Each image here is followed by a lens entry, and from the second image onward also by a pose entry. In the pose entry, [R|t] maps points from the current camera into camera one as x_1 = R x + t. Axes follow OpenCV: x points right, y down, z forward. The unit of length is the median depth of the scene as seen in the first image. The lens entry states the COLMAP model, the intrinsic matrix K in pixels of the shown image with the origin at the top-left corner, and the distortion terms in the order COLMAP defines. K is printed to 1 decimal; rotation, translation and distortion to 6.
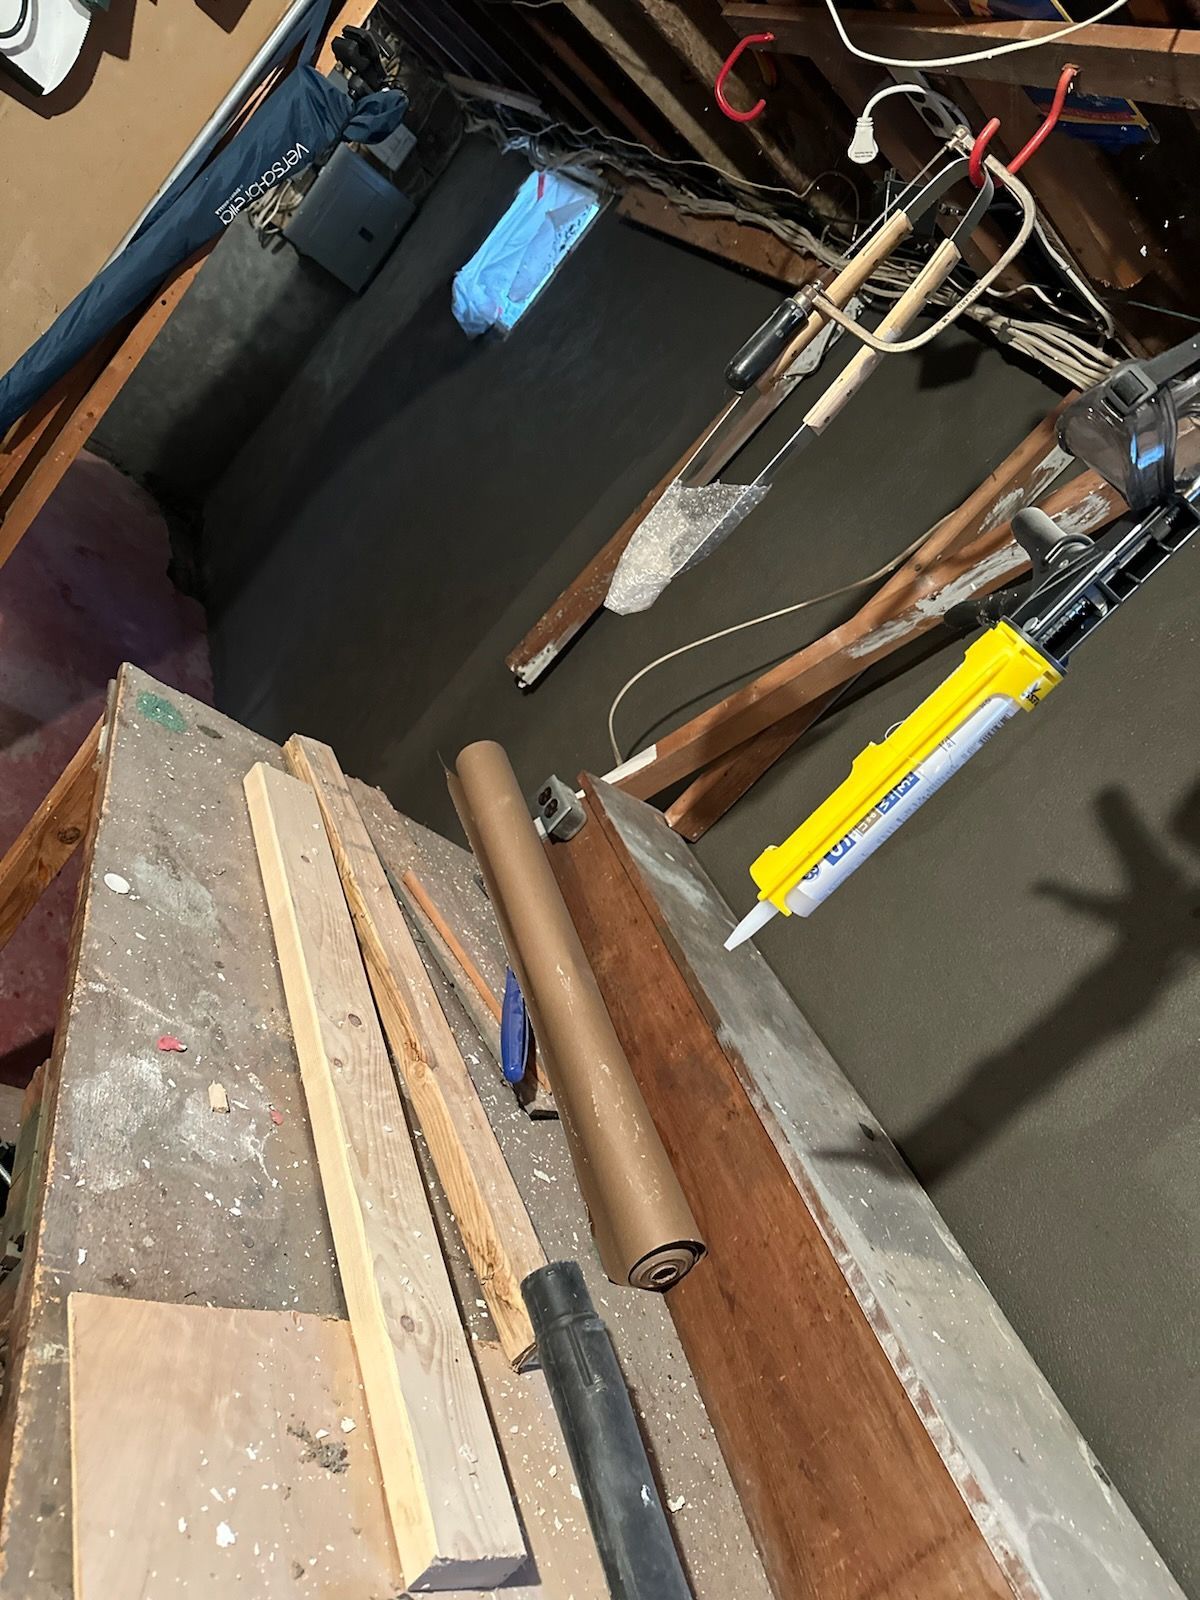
lens RADIAL K [[1134.6, 0, 600.0], [0, 1134.6, 800.0], [0, 0, 1]] dist [-0.002691, -0.000928]
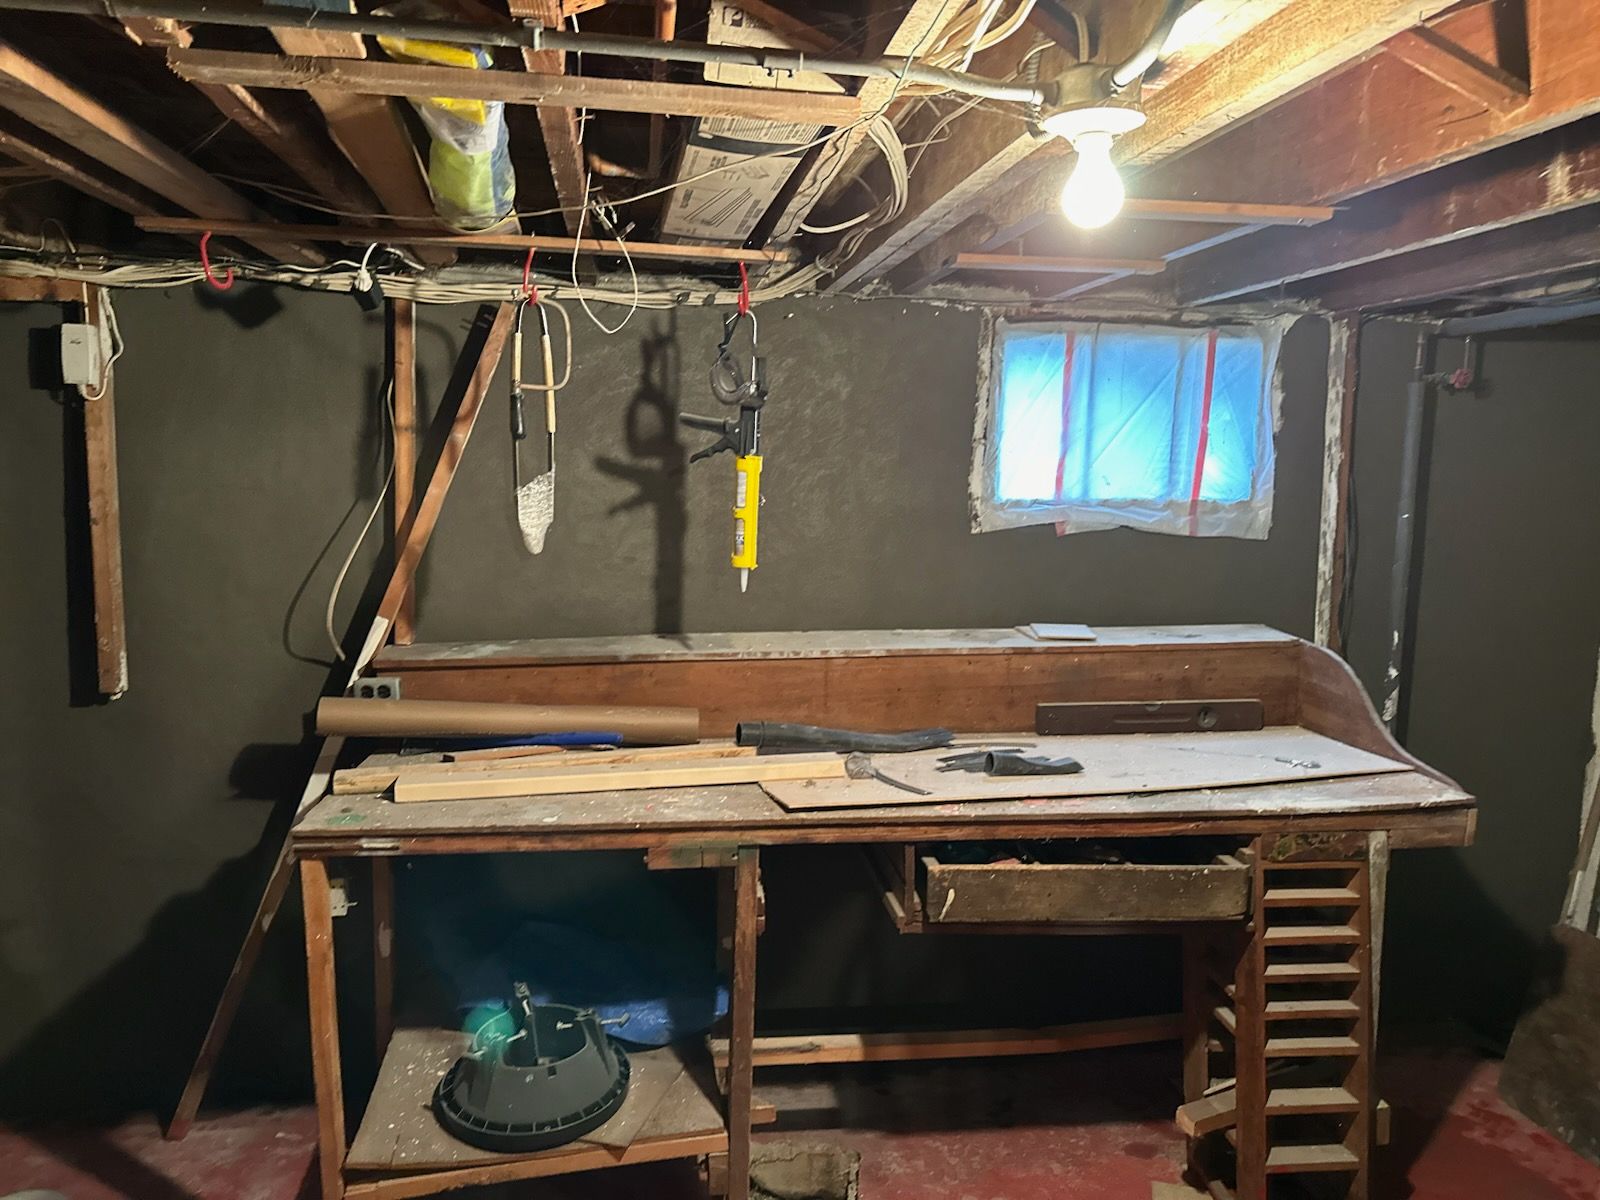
lens RADIAL K [[1169.0, 0, 800.0], [0, 1169.0, 600.0], [0, 0, 1]] dist [0.095313, -0.120531]
pose [[0.185706, -0.722838, 0.665596, -1.331921], [0.459839, 0.662558, 0.591241, -1.110937], [-0.868367, 0.196270, 0.455430, -0.367570]]
